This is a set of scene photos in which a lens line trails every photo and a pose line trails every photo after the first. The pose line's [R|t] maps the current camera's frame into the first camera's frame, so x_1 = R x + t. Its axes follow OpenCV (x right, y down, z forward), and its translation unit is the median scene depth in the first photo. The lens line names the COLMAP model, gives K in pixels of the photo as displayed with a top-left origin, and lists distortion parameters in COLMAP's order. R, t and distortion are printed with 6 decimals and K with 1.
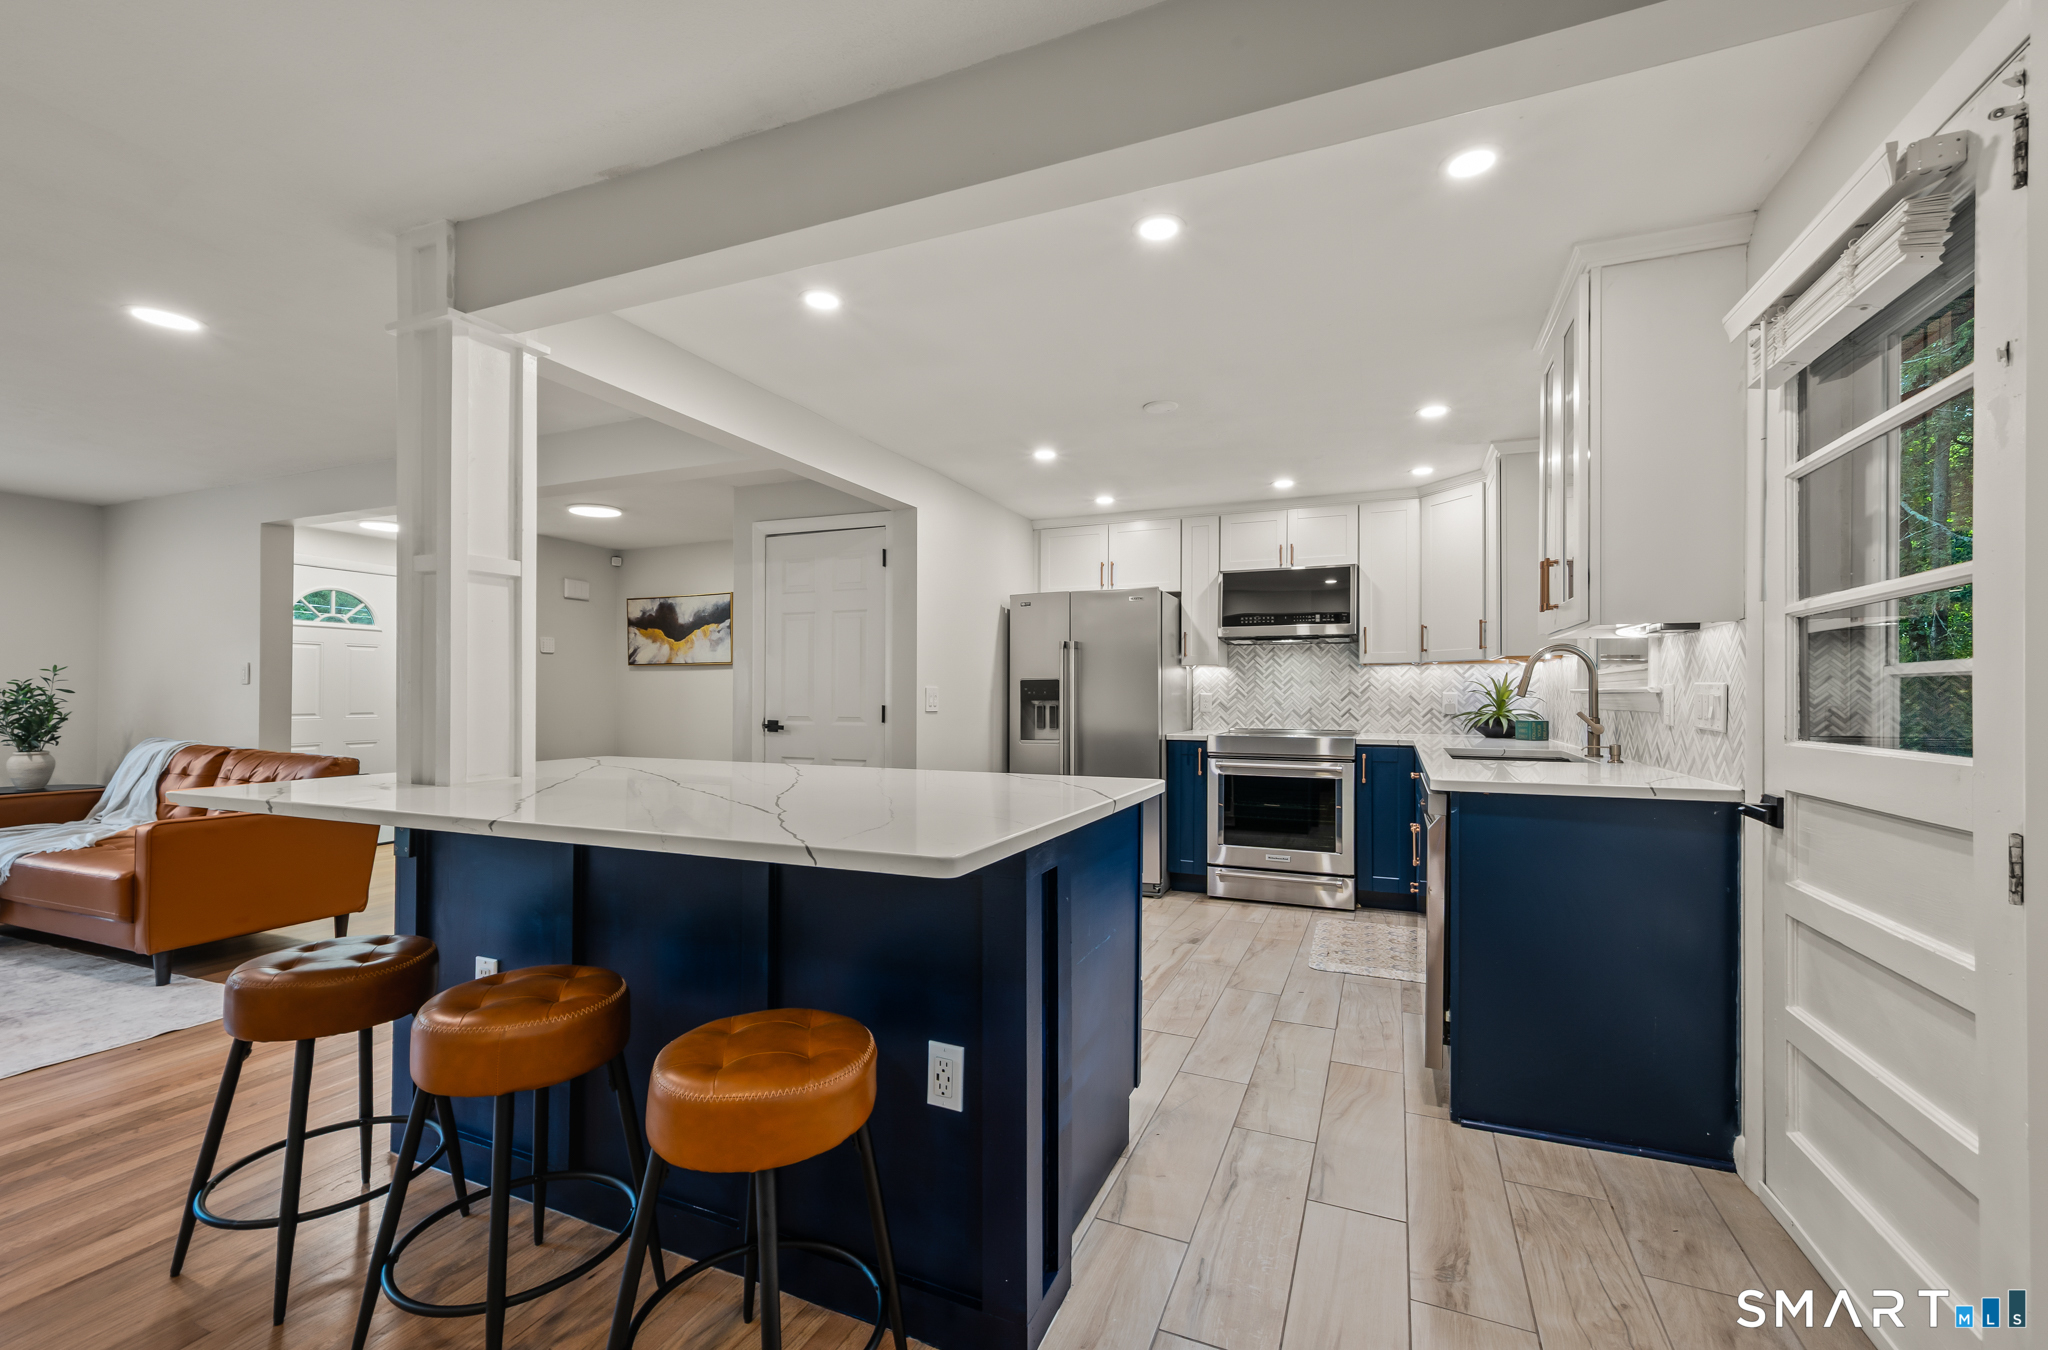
lens RADIAL K [[836.4, 0, 1024.0], [0, 836.4, 675.0], [0, 0, 1]] dist [0.008309, 0.000008]
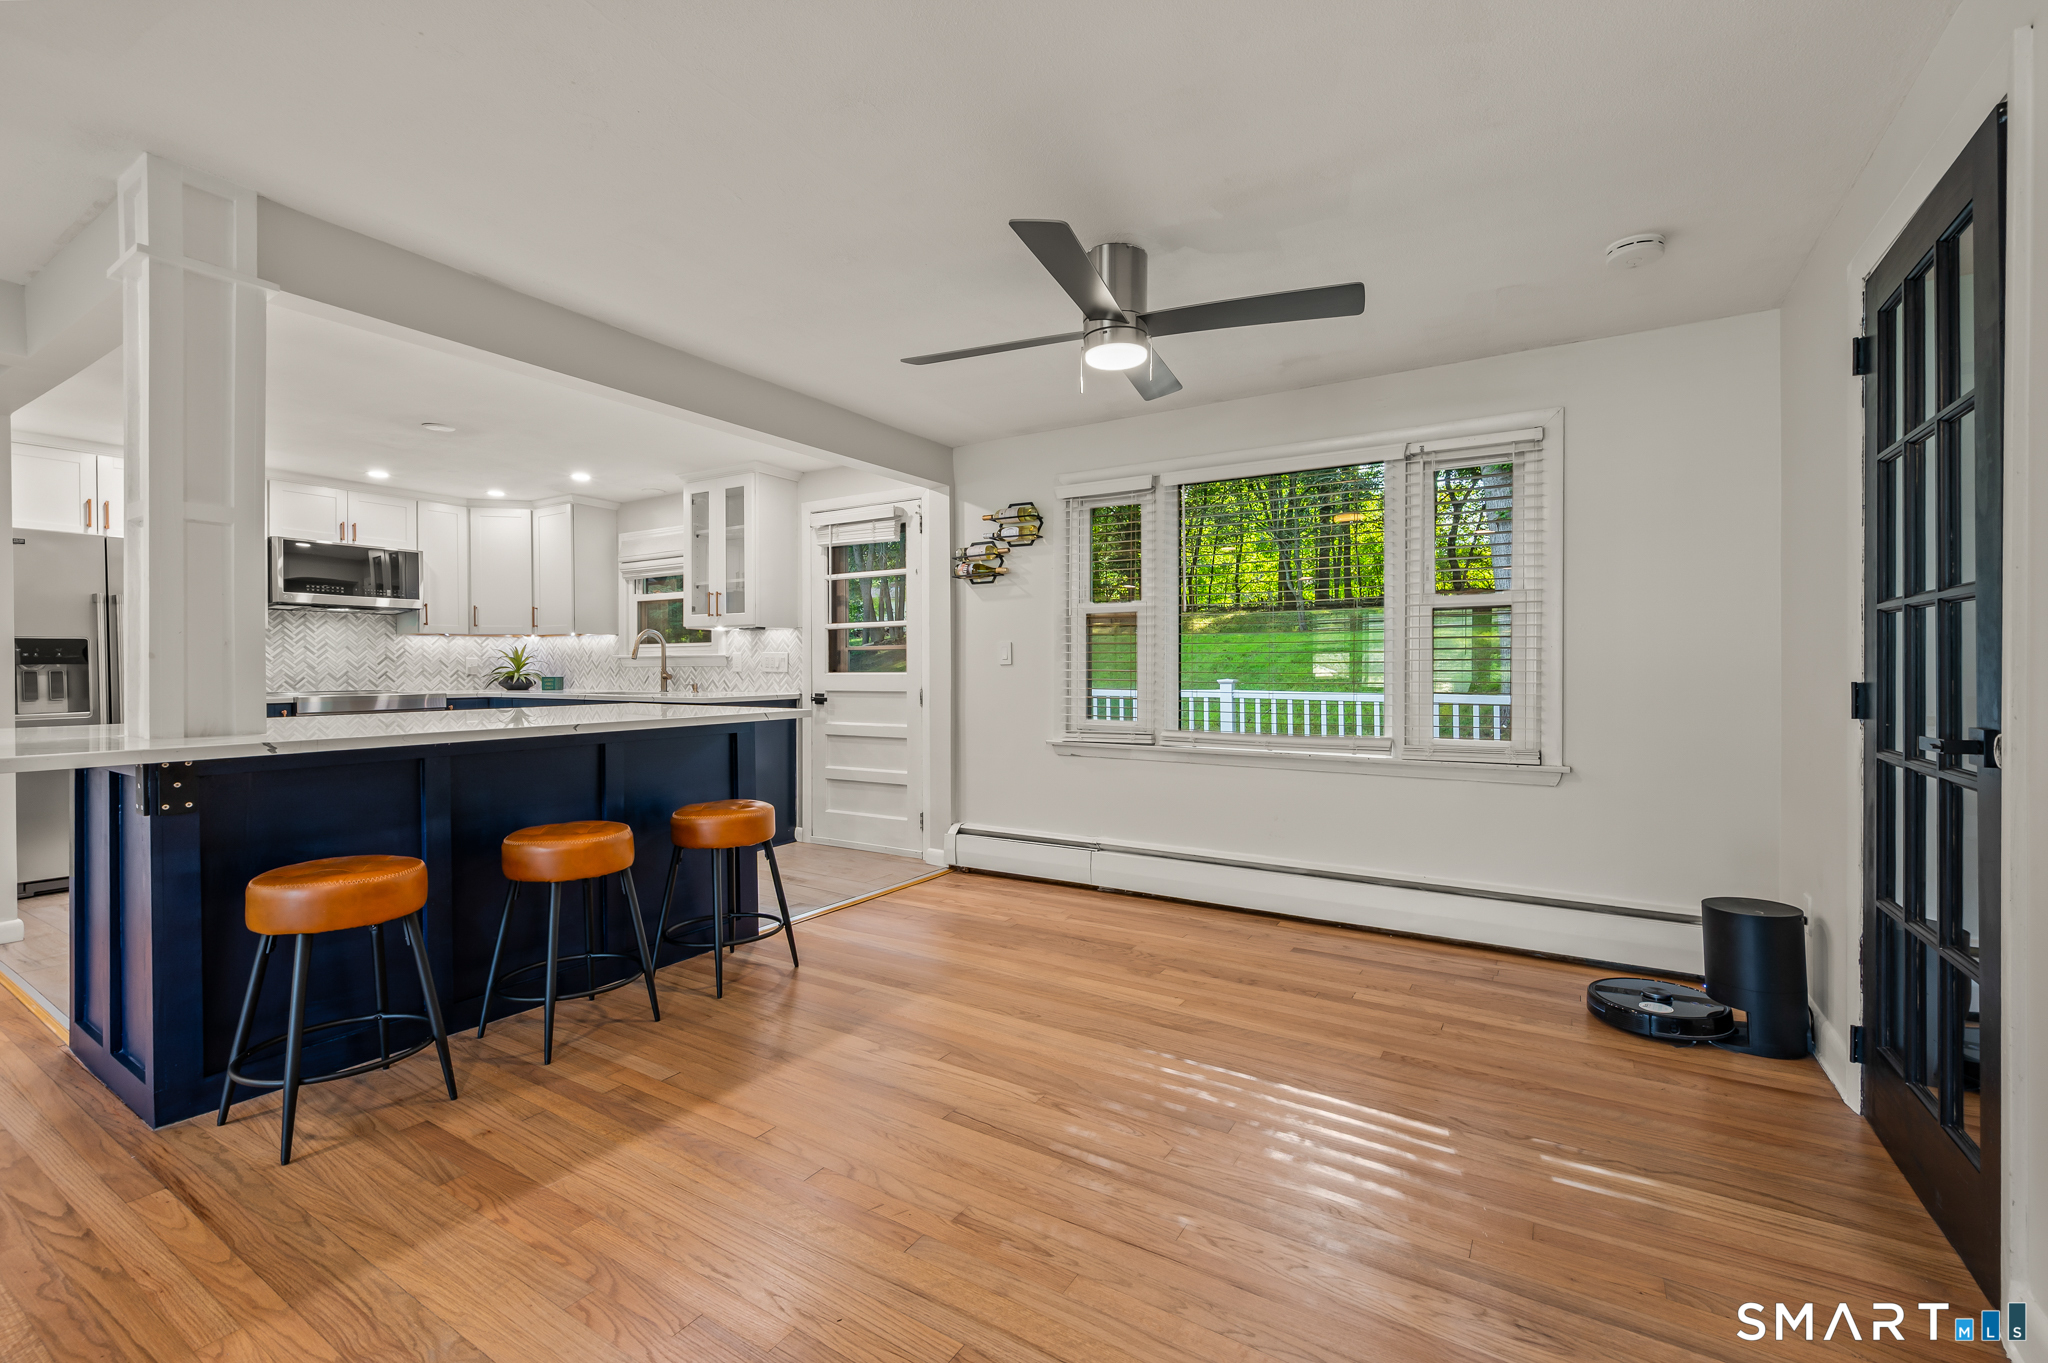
lens RADIAL K [[851.9, 0, 1026.5], [0, 851.9, 668.0], [0, 0, 1]] dist [0.031148, -0.000288]
pose [[0.114547, -0.007315, 0.993391, -0.780062], [-0.018669, 0.999780, 0.009515, 0.008819], [-0.993242, -0.019635, 0.114385, 0.002930]]
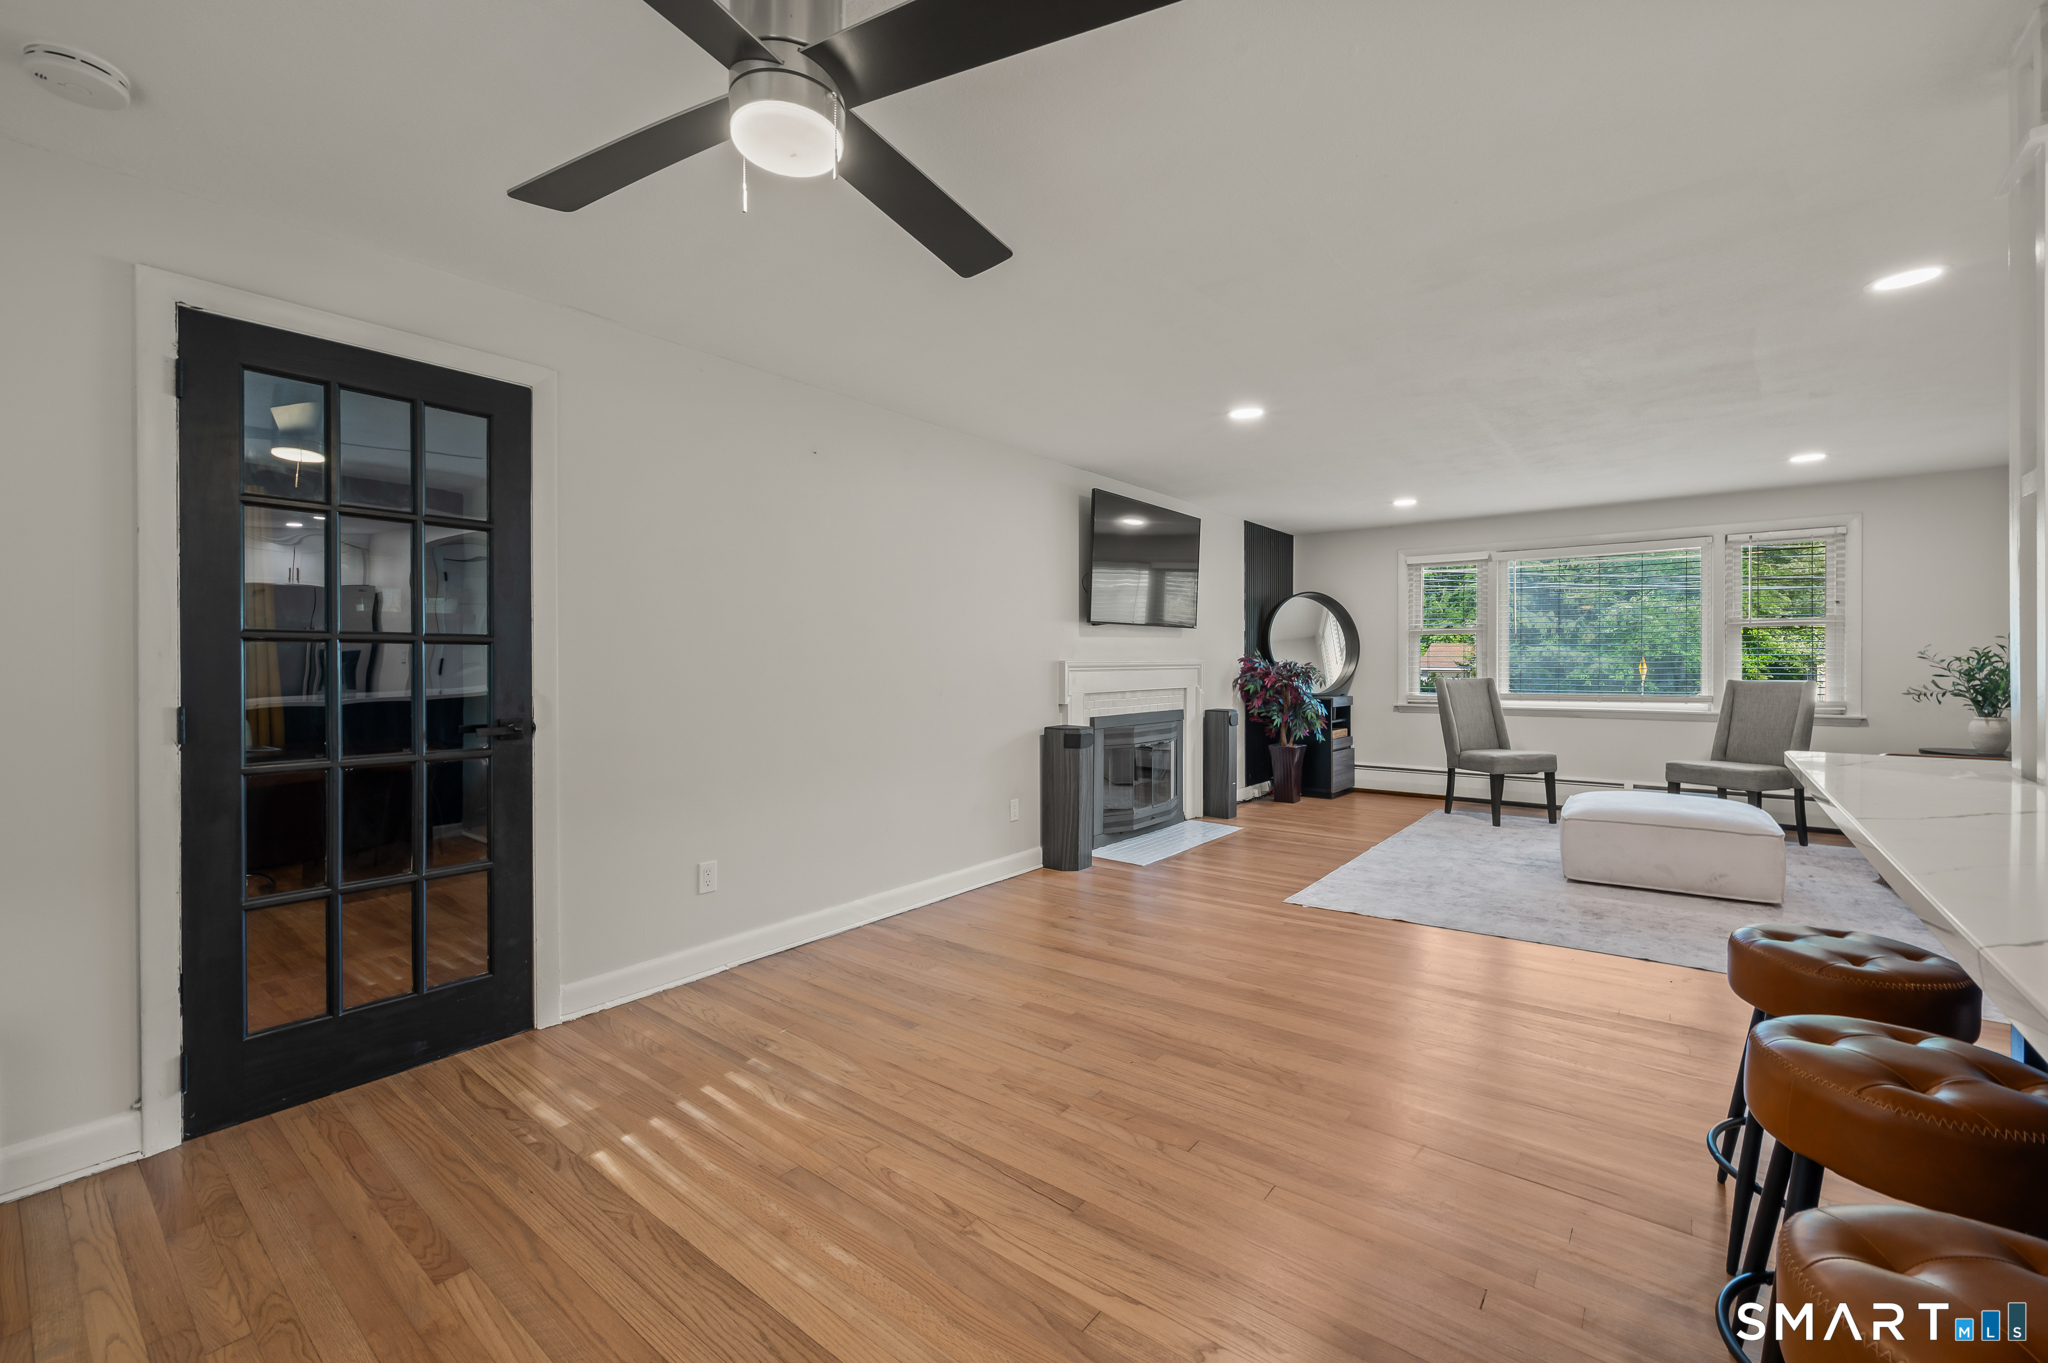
lens RADIAL K [[819.2, 0, 1014.4], [0, 819.2, 671.2], [0, 0, 1]] dist [-0.000026, 0.000081]
pose [[-0.246749, 0.006293, -0.969059, 0.116054], [0.024119, 0.999709, 0.000351, 0.004375], [0.968779, -0.023286, -0.246829, 0.178701]]
